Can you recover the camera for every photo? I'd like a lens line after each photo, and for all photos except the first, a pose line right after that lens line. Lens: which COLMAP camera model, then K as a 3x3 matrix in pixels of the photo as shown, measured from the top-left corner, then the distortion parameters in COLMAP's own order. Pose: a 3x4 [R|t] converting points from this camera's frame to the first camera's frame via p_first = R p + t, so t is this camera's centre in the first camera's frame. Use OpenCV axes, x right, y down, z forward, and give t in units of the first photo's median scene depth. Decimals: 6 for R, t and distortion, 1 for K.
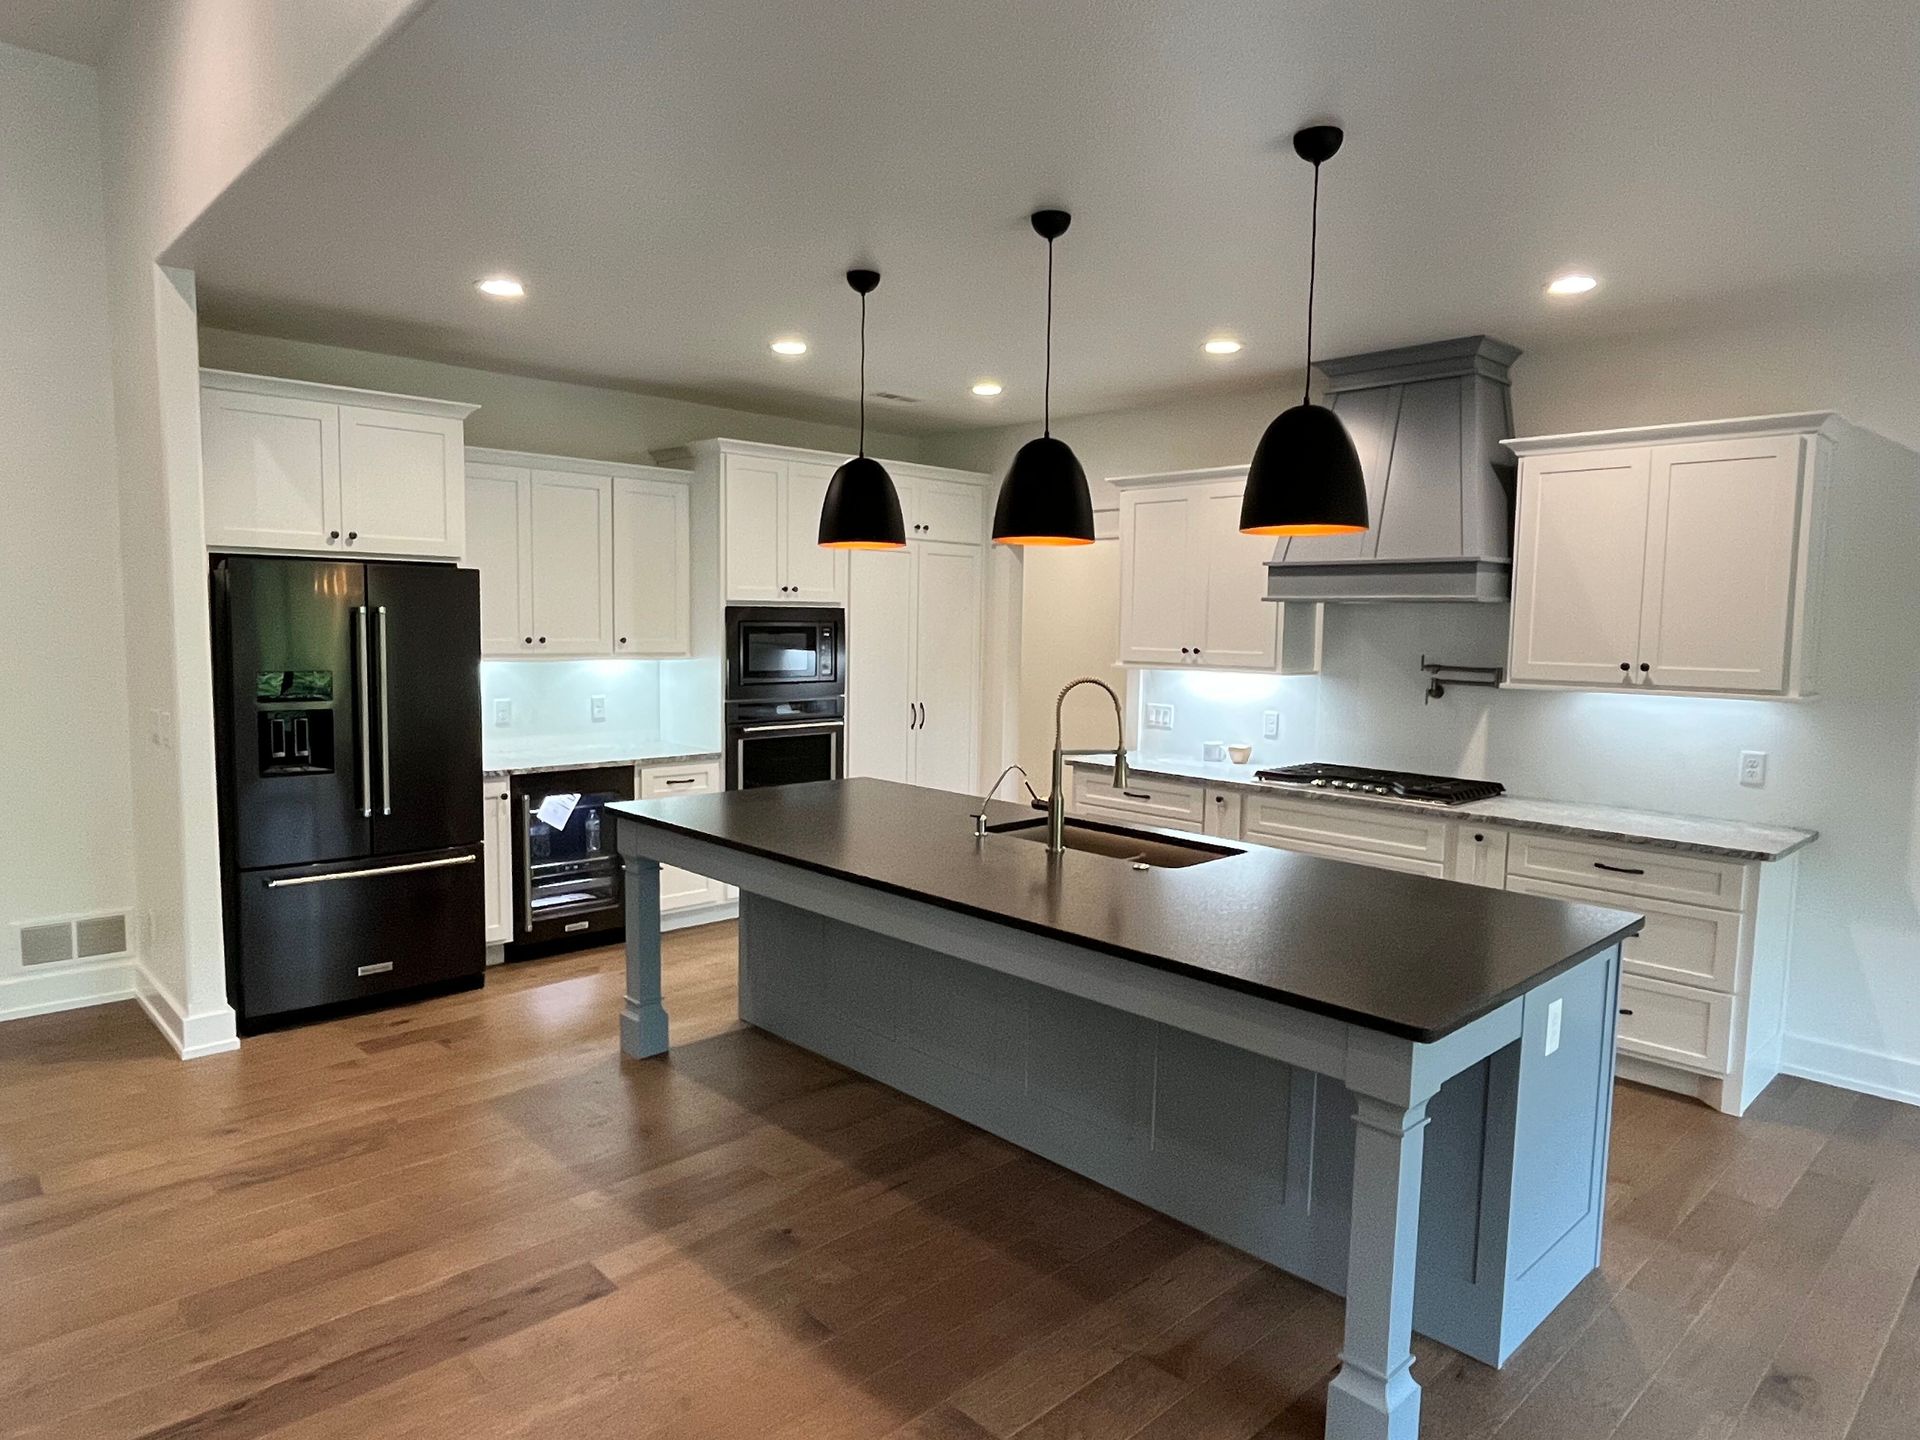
lens RADIAL K [[1176.4, 0, 952.2], [0, 1176.4, 723.9], [0, 0, 1]] dist [-0.008719, 0.002355]
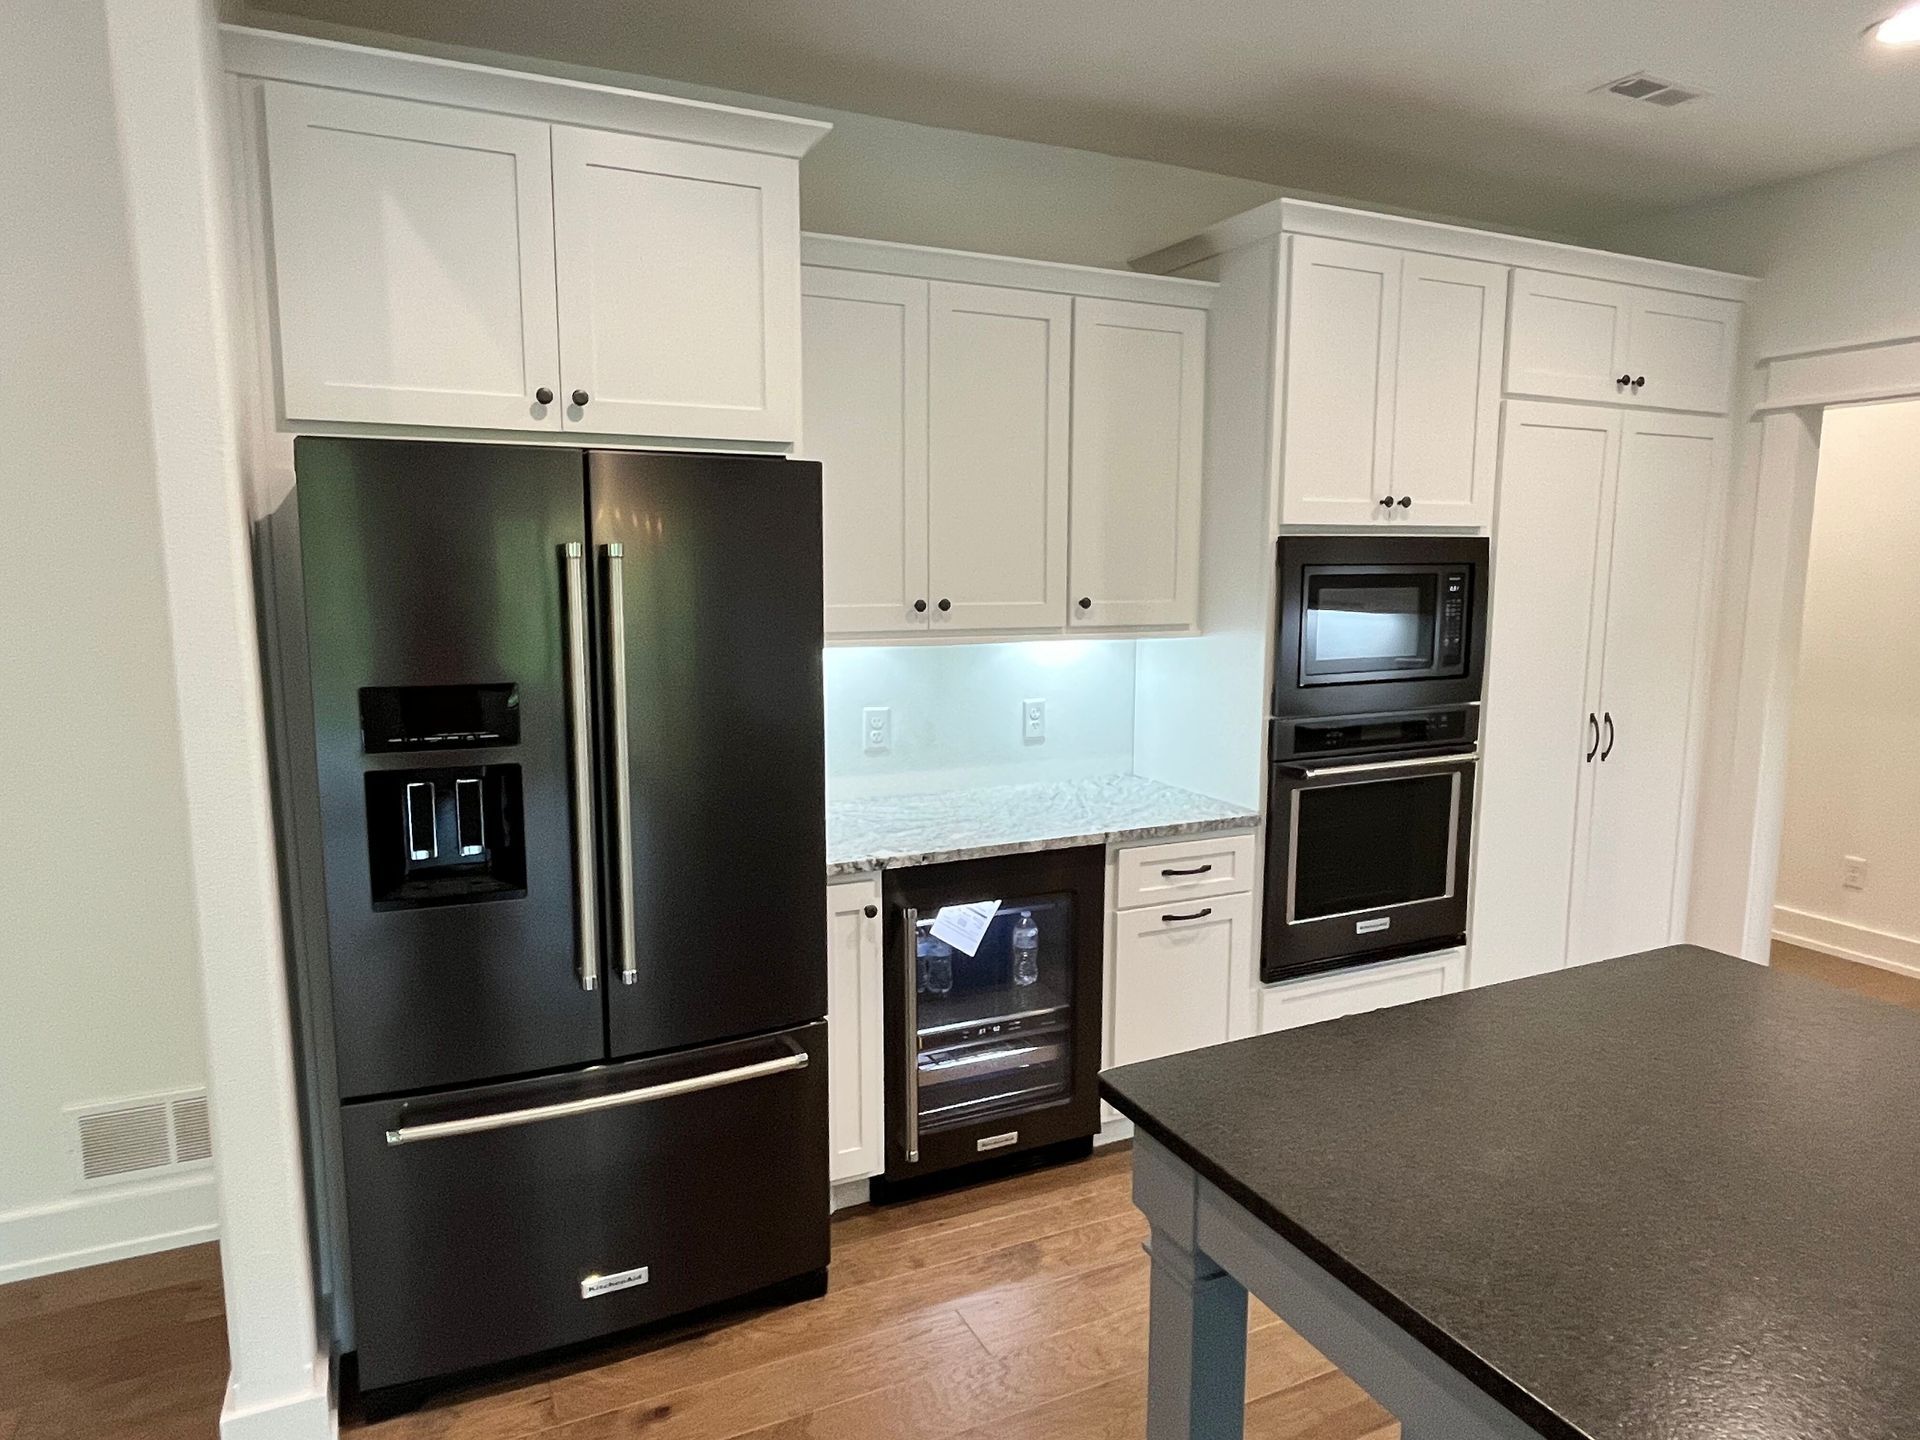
lens RADIAL K [[1176.4, 0, 949.8], [0, 1176.4, 716.2], [0, 0, 1]] dist [-0.008719, 0.002355]
pose [[0.947060, 0.028162, -0.319820, -0.186059], [-0.015334, 0.998976, 0.042560, -0.046659], [0.320691, -0.035403, 0.946522, 0.527289]]
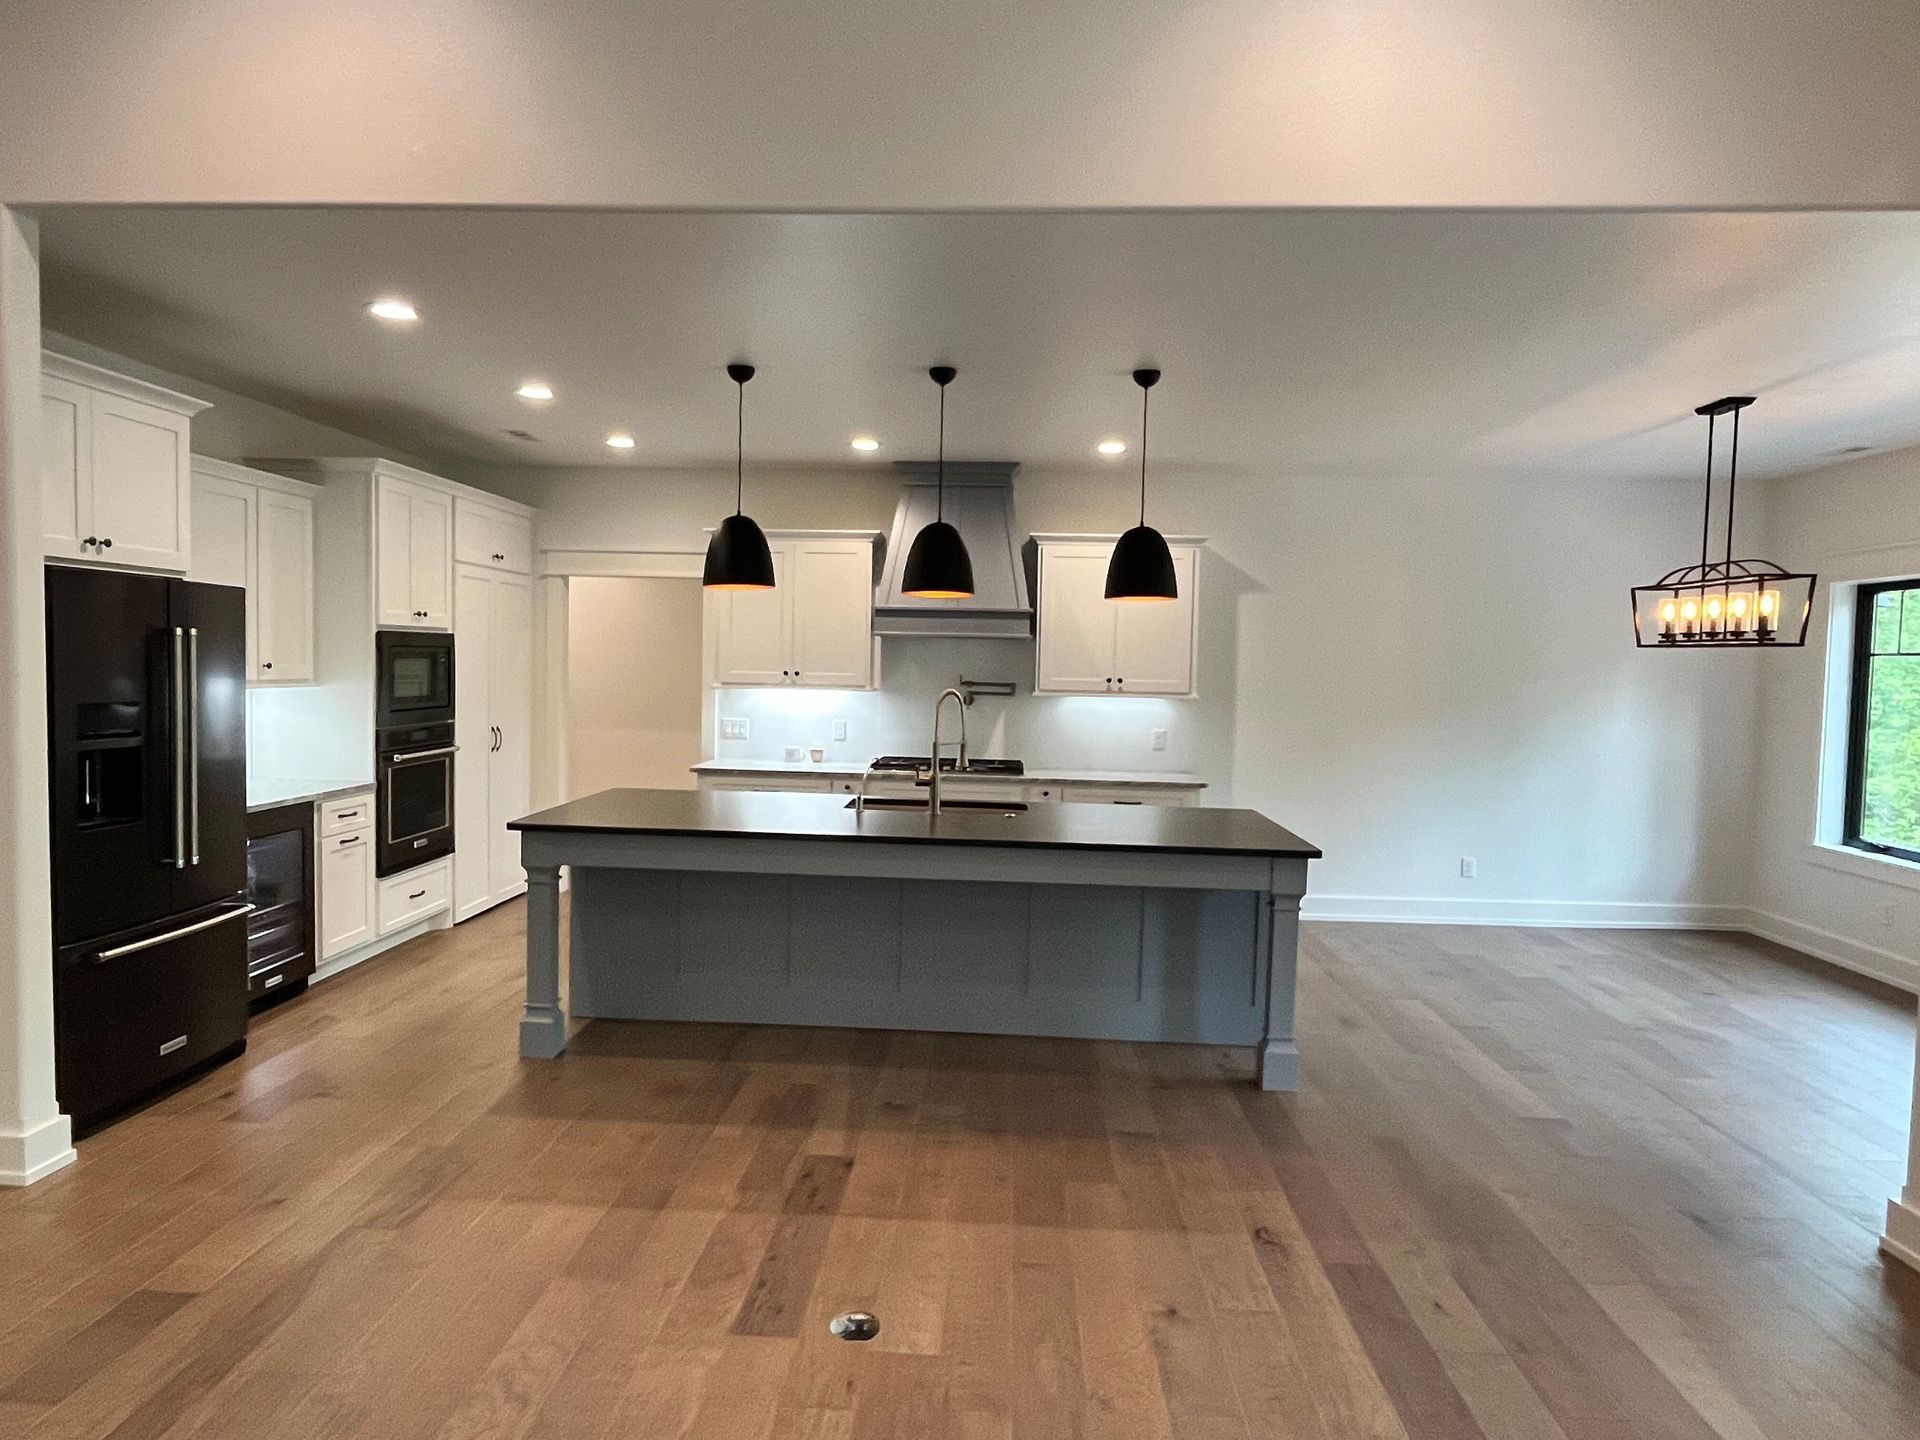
lens RADIAL K [[1176.4, 0, 948.3], [0, 1176.4, 733.3], [0, 0, 1]] dist [-0.008719, 0.002355]
pose [[0.728136, -0.041597, 0.684170, -0.590816], [0.050939, 0.998681, 0.006507, 0.001998], [-0.683538, 0.030113, 0.729294, -0.025840]]
